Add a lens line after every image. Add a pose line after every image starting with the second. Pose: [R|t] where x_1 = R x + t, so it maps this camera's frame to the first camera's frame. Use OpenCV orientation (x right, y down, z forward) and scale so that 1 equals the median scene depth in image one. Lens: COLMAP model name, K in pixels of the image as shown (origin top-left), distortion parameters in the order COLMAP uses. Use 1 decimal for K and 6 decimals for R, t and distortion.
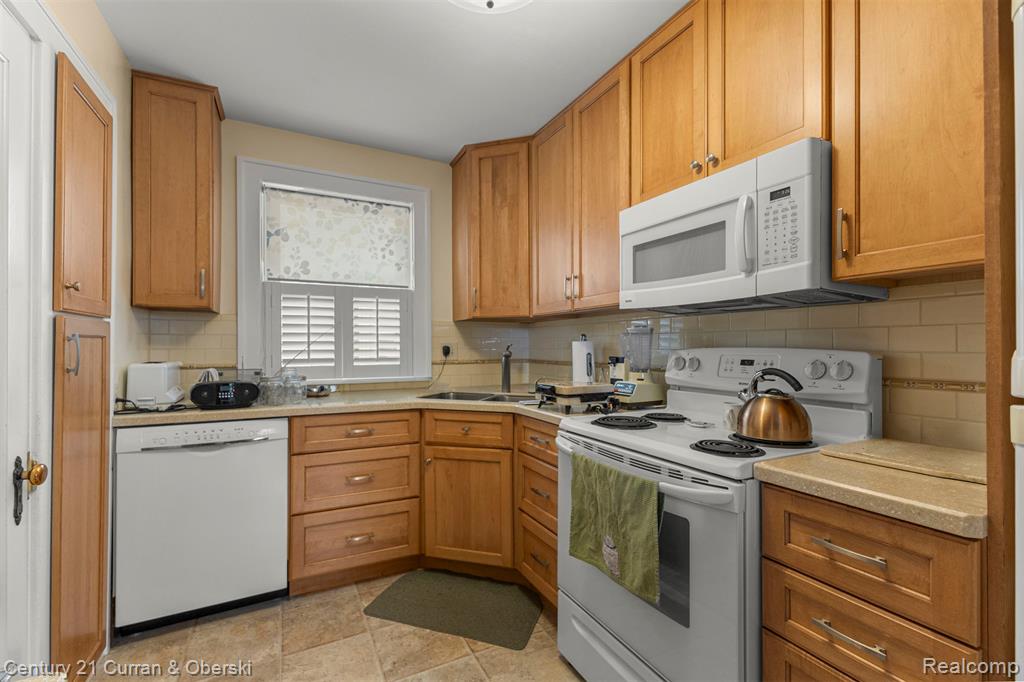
lens RADIAL K [[438.6, 0, 514.1], [0, 438.6, 341.1], [0, 0, 1]] dist [0.006860, -0.000150]
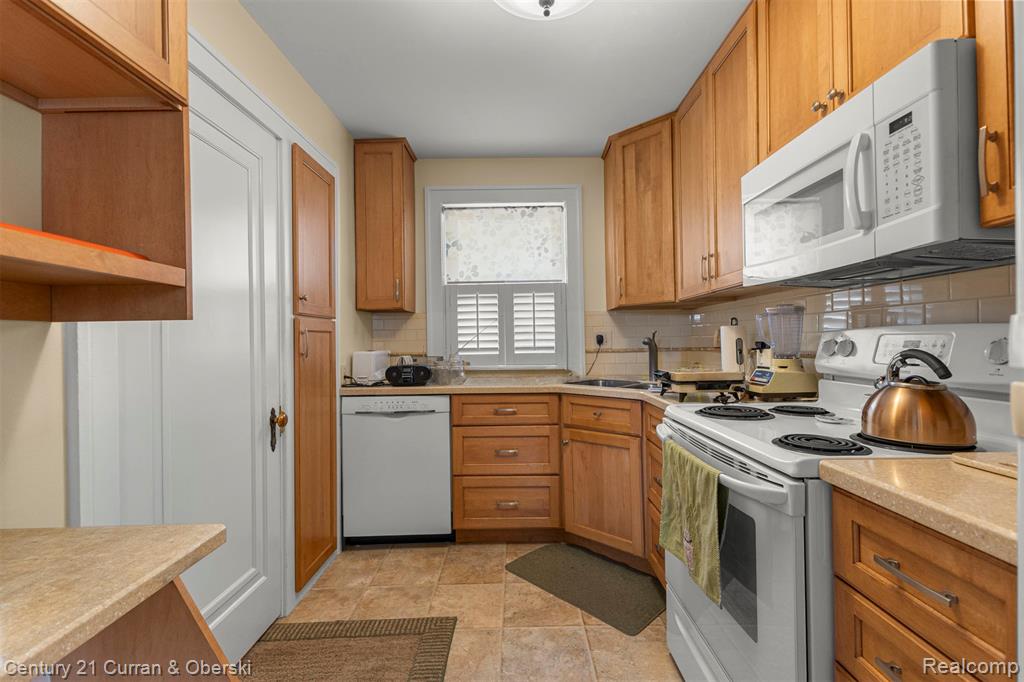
lens RADIAL K [[437.7, 0, 522.1], [0, 437.7, 334.9], [0, 0, 1]] dist [0.003039, -0.000704]
pose [[0.893227, -0.021944, -0.449070, 0.229831], [0.022617, 0.999737, -0.003867, 0.017213], [0.449037, -0.006703, 0.893488, 0.005271]]
